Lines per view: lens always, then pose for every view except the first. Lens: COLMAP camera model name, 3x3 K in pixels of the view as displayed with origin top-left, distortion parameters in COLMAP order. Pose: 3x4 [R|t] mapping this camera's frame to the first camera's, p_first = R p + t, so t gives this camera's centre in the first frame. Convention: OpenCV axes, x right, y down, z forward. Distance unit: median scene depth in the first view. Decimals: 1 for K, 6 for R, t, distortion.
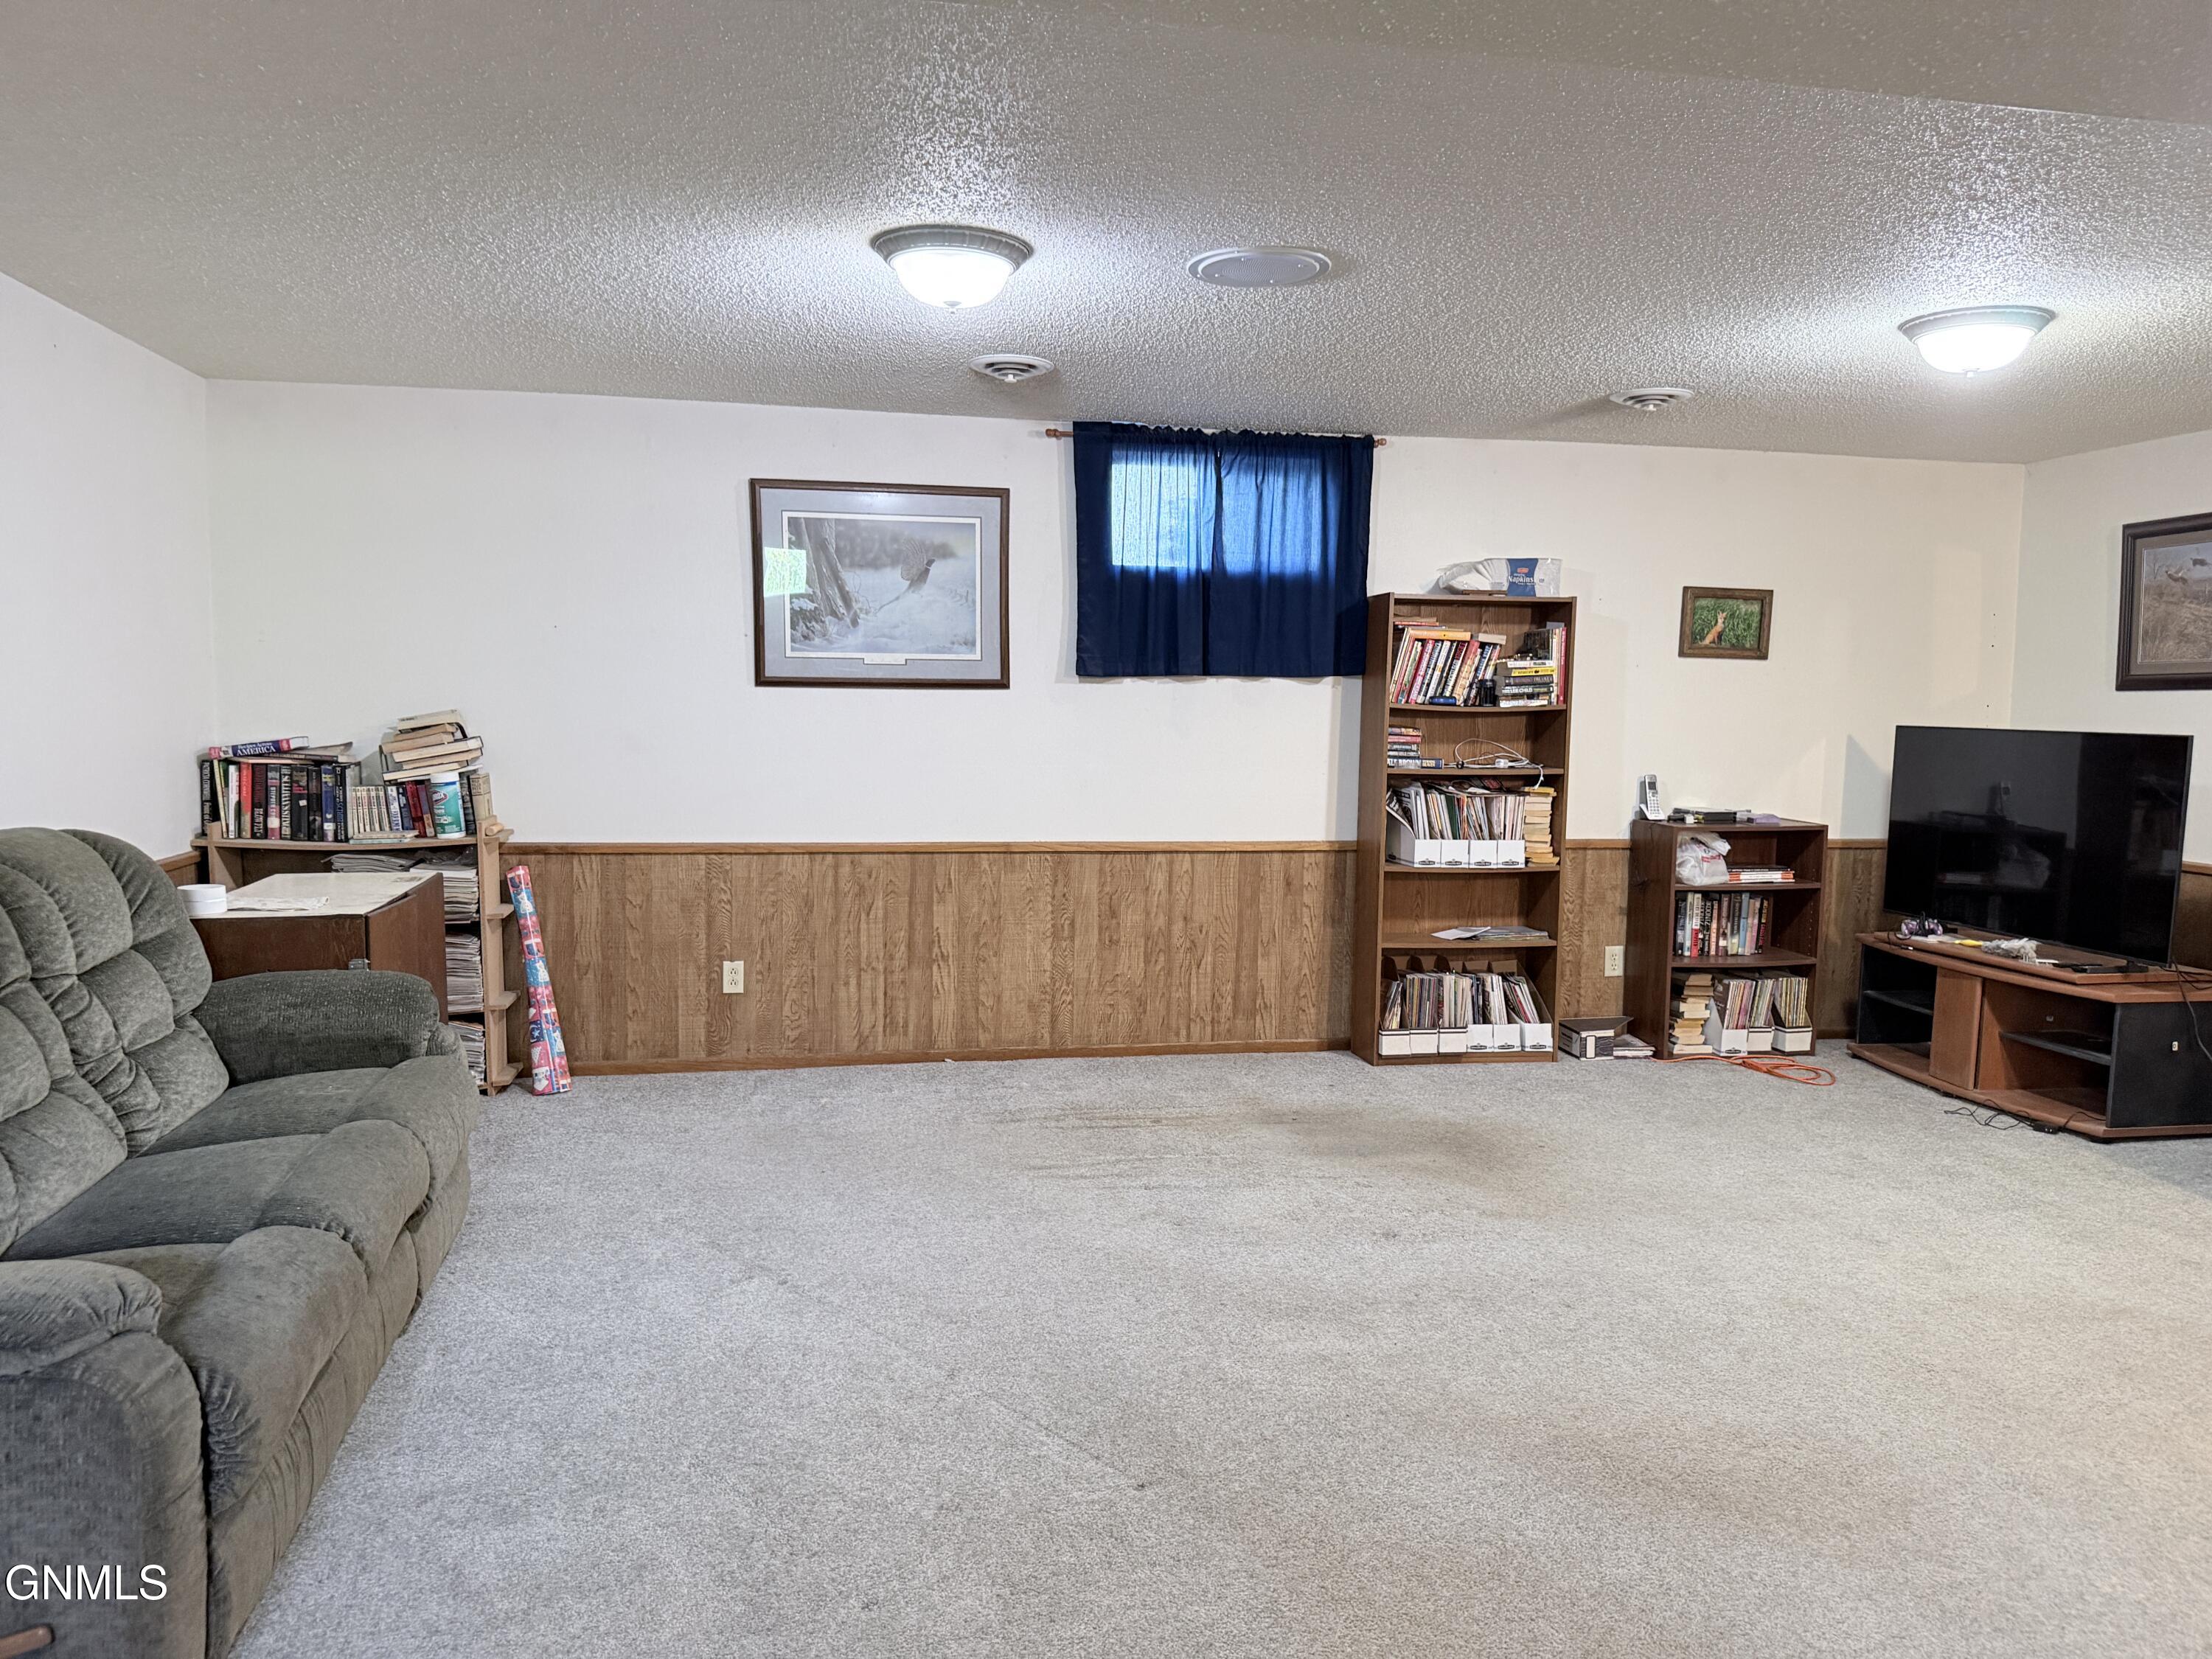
lens RADIAL K [[1557.7, 0, 1107.4], [0, 1557.7, 834.4], [0, 0, 1]] dist [0.175585, -0.319584]
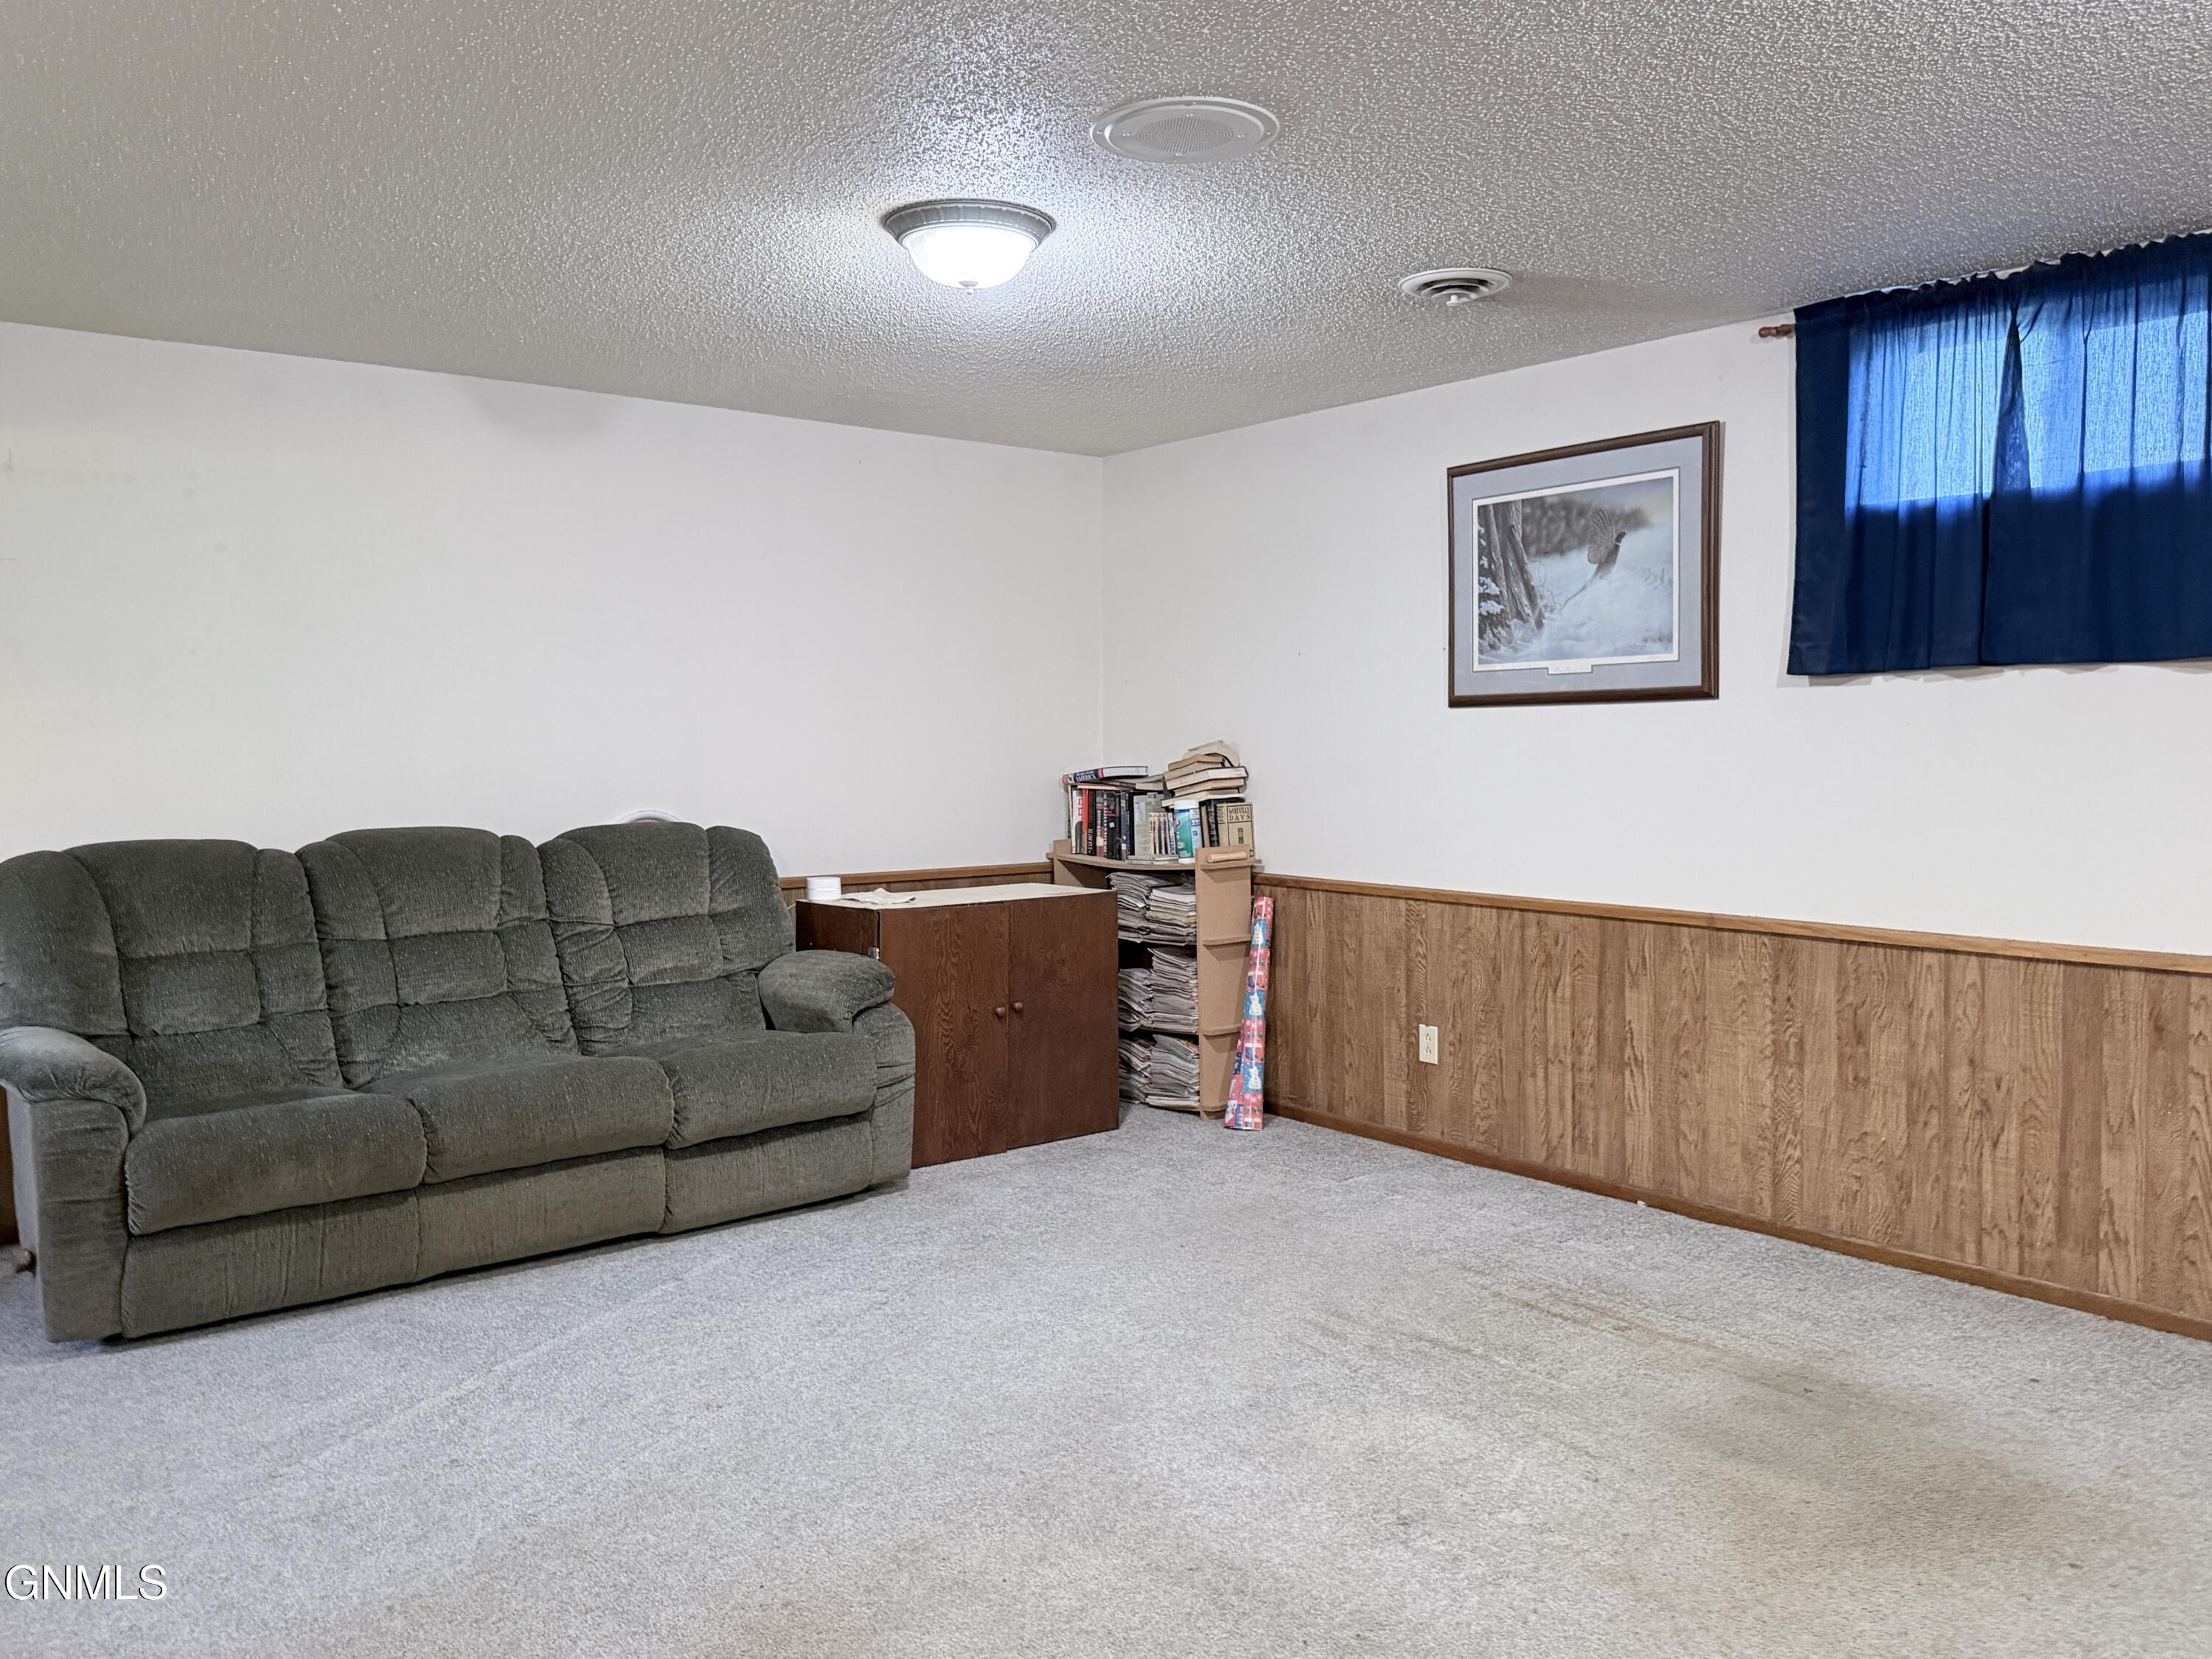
lens RADIAL K [[1790.4, 0, 1095.9], [0, 1790.4, 827.8], [0, 0, 1]] dist [0.083191, -0.157540]
pose [[0.450425, 0.030842, -0.892281, 0.535572], [-0.068078, 0.997680, 0.000119, -0.014904], [0.890215, 0.060691, 0.451480, 0.371430]]
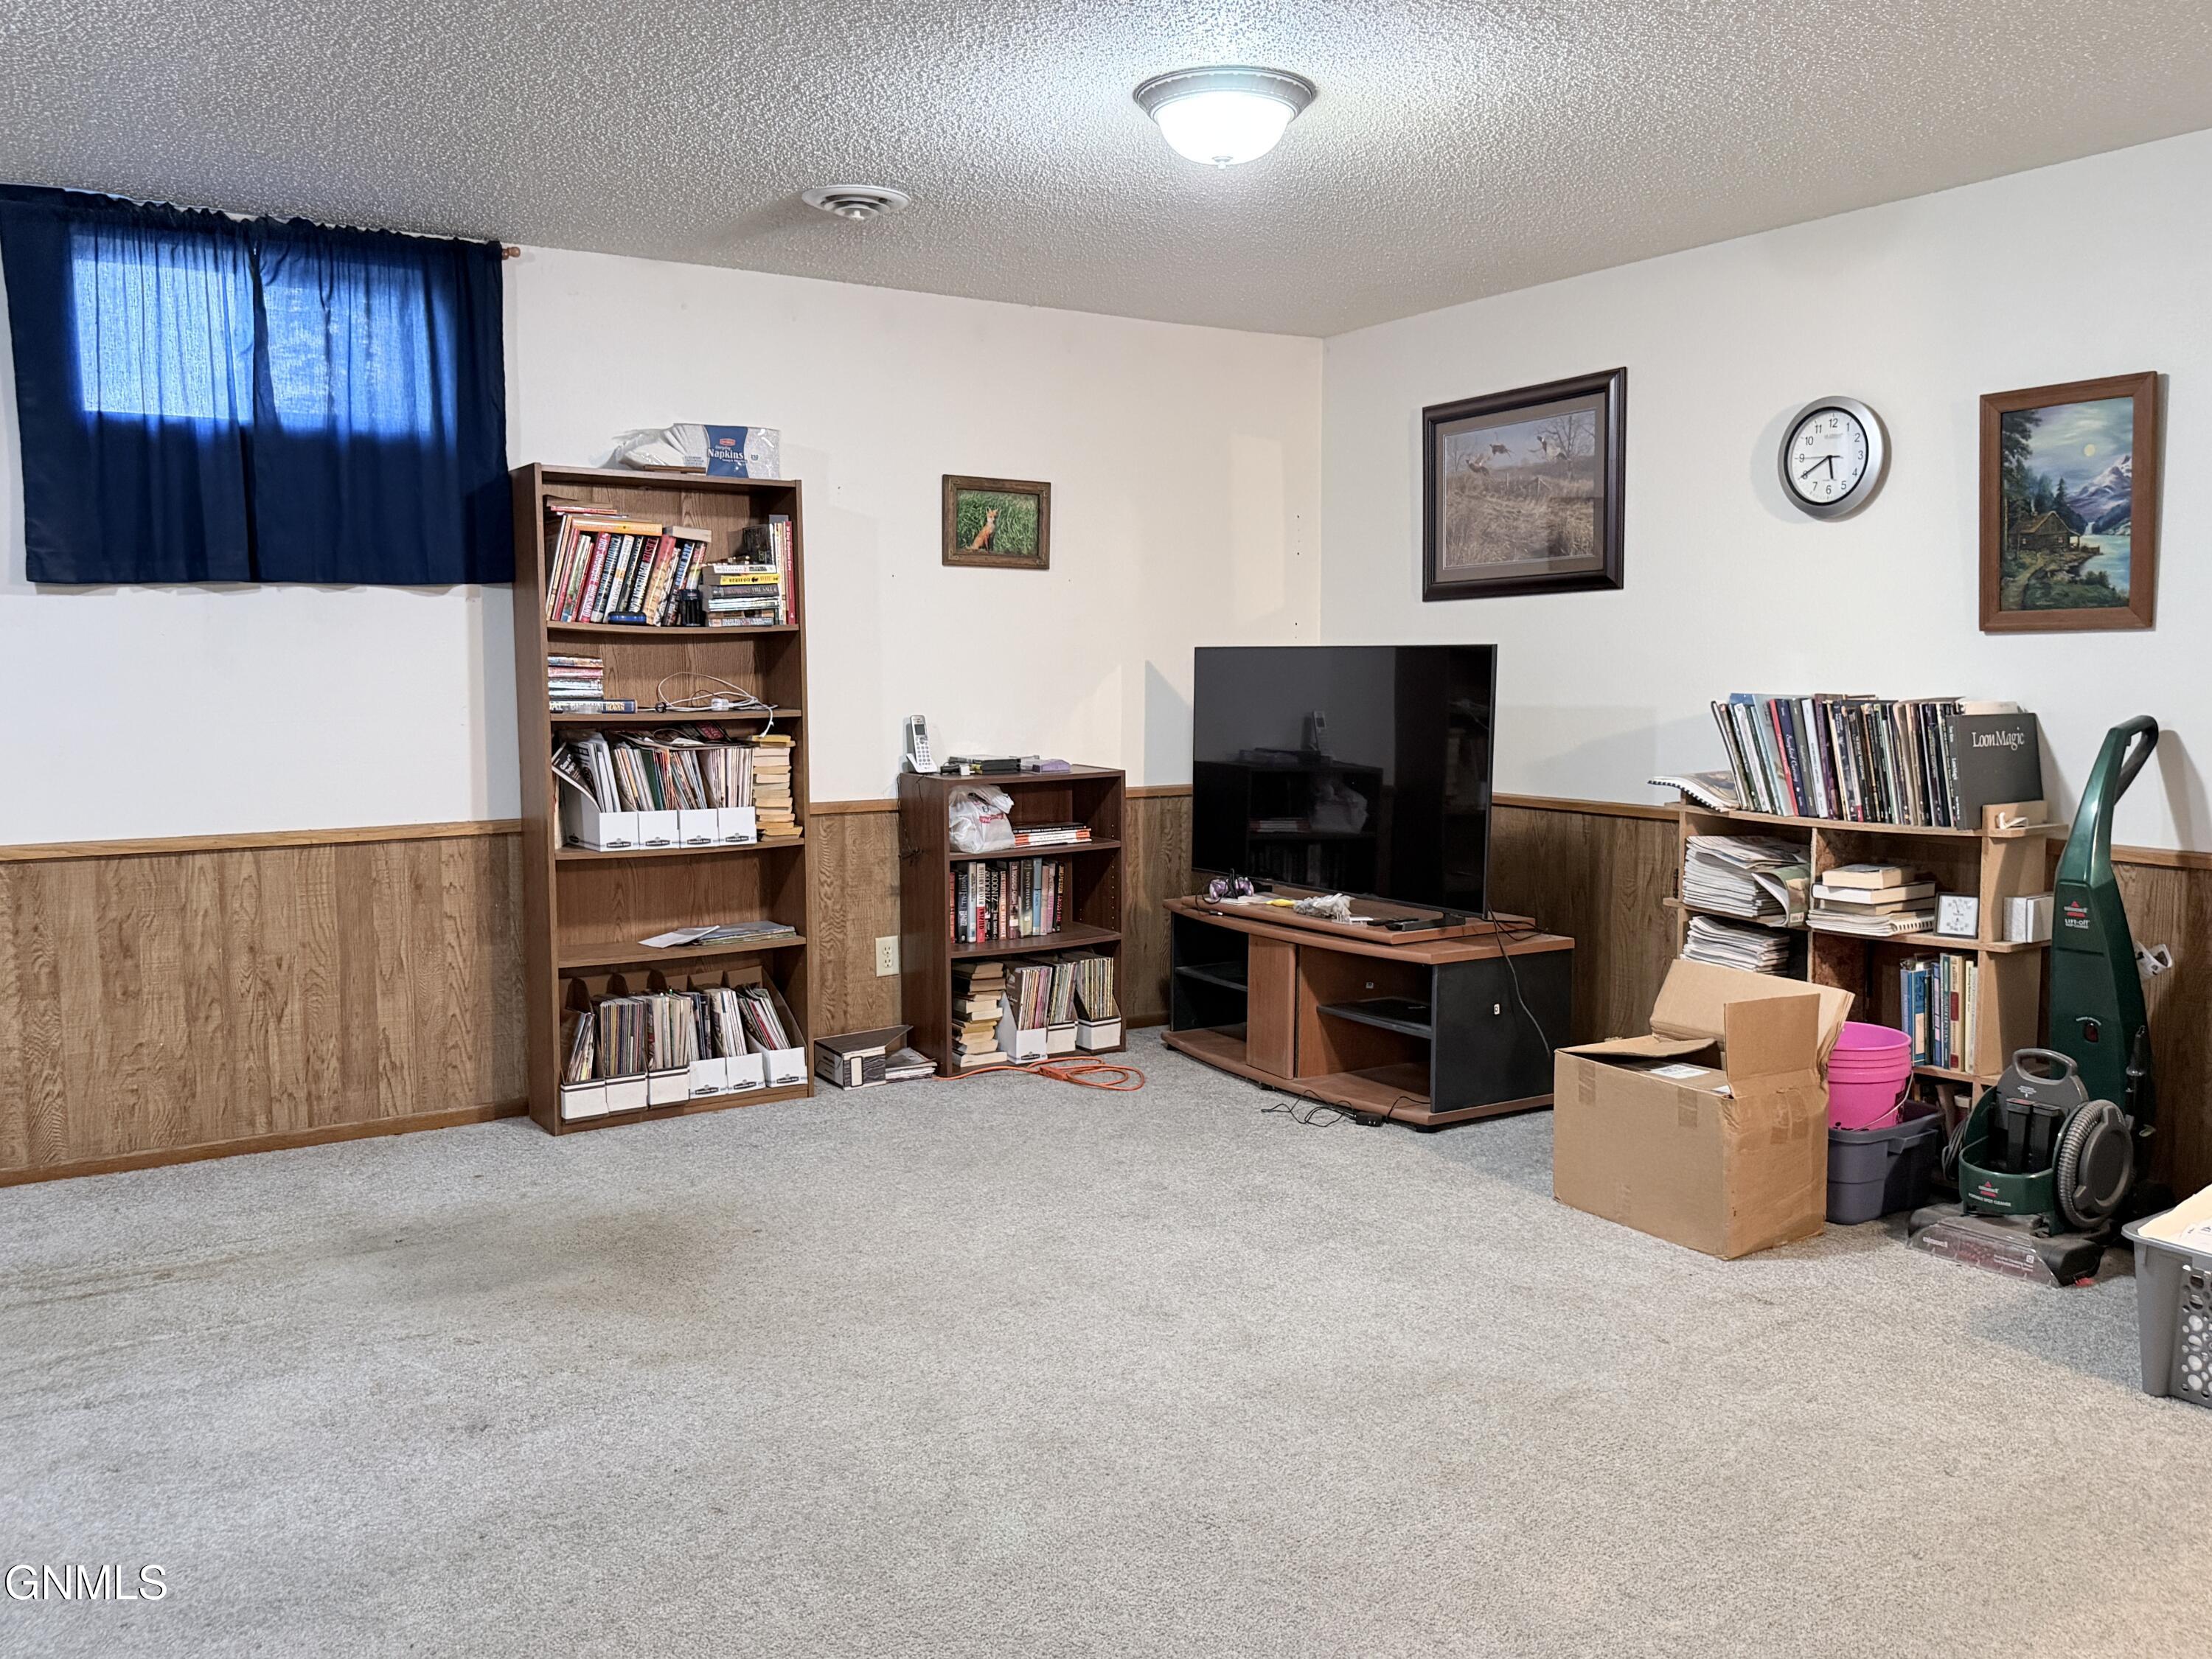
lens RADIAL K [[1790.4, 0, 1095.9], [0, 1790.4, 827.8], [0, 0, 1]] dist [0.083191, -0.157540]
pose [[0.931611, -0.053764, 0.359459, 0.112356], [0.049609, 0.998552, 0.020783, 0.004139], [-0.360056, -0.001529, 0.932929, 0.153419]]
